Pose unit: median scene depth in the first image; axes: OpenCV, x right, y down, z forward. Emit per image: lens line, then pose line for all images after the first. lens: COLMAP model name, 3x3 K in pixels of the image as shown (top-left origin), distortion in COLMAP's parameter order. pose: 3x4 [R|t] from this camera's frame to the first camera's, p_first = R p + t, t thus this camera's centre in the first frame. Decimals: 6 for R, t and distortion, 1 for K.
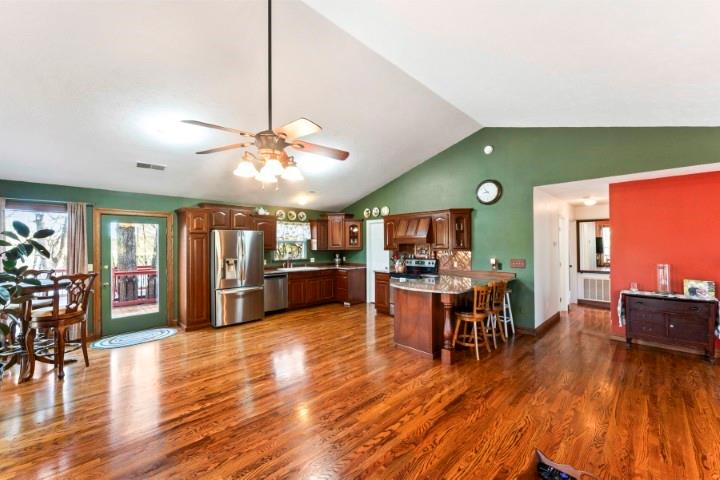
lens RADIAL K [[289.5, 0, 362.4], [0, 289.5, 240.6], [0, 0, 1]] dist [-0.000716, -0.001041]
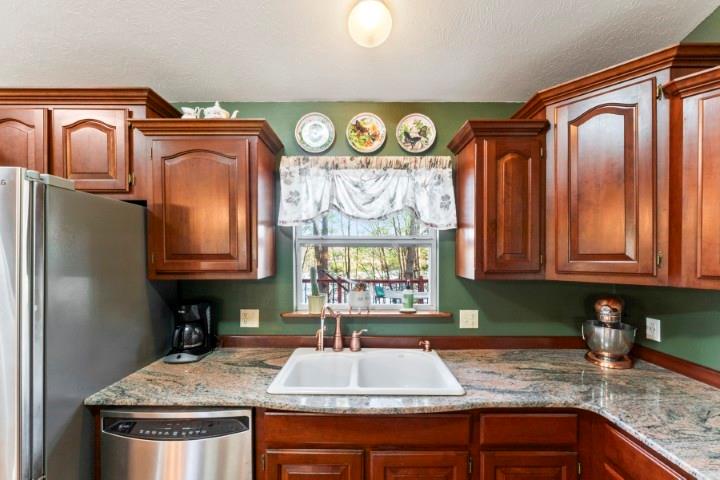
lens RADIAL K [[289.5, 0, 365.0], [0, 289.5, 257.9], [0, 0, 1]] dist [-0.000716, -0.001041]
pose [[0.713931, 0.012488, -0.700104, -0.073582], [0.003216, 0.999772, 0.021112, 0.013094], [0.700208, -0.017324, 0.713728, 0.820648]]
